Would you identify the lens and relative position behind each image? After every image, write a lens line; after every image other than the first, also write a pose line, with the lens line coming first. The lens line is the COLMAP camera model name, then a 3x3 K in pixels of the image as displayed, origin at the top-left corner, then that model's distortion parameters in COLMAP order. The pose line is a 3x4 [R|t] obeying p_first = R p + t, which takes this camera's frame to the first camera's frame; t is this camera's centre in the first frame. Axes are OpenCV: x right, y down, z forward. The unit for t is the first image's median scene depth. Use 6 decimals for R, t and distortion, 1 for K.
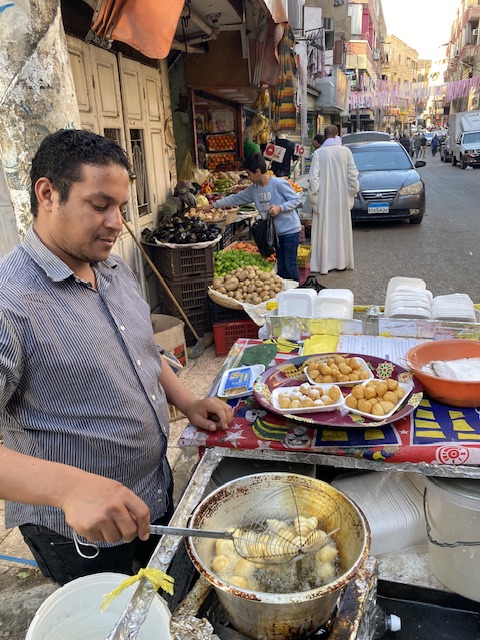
lens RADIAL K [[510.4, 0, 240.1], [0, 510.4, 308.0], [0, 0, 1]] dist [-0.008024, -0.001712]
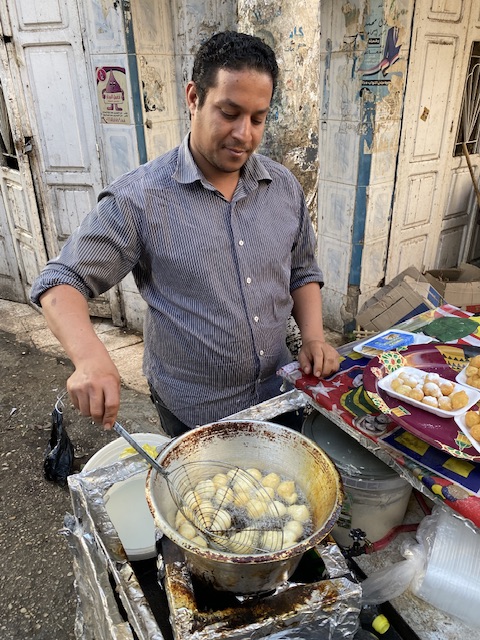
lens RADIAL K [[488.2, 0, 240.0], [0, 488.2, 320.0], [0, 0, 1]] dist [0.005072, 0.007572]
pose [[0.685311, 0.334033, -0.647125, 0.450277], [-0.226303, 0.942289, 0.246734, -0.055410], [0.692196, -0.022644, 0.721354, 0.287324]]
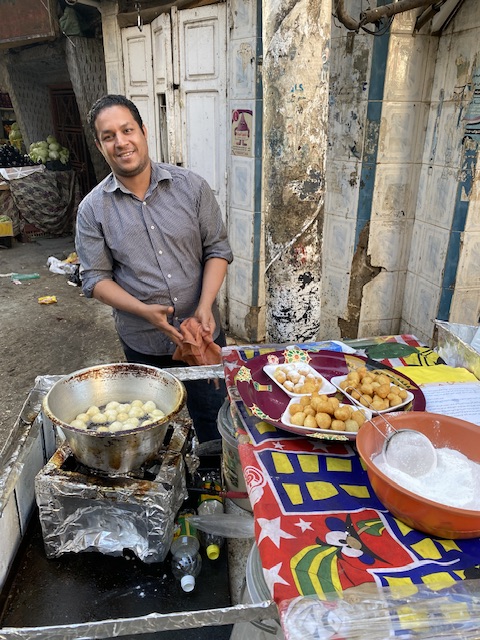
lens RADIAL K [[481.4, 0, 239.6], [0, 481.4, 324.8], [0, 0, 1]] dist [0.008251, 0.002719]
pose [[0.344415, 0.394883, -0.851731, 1.060292], [-0.314948, 0.903262, 0.291418, -0.190575], [0.884413, 0.167882, 0.435465, 0.624543]]
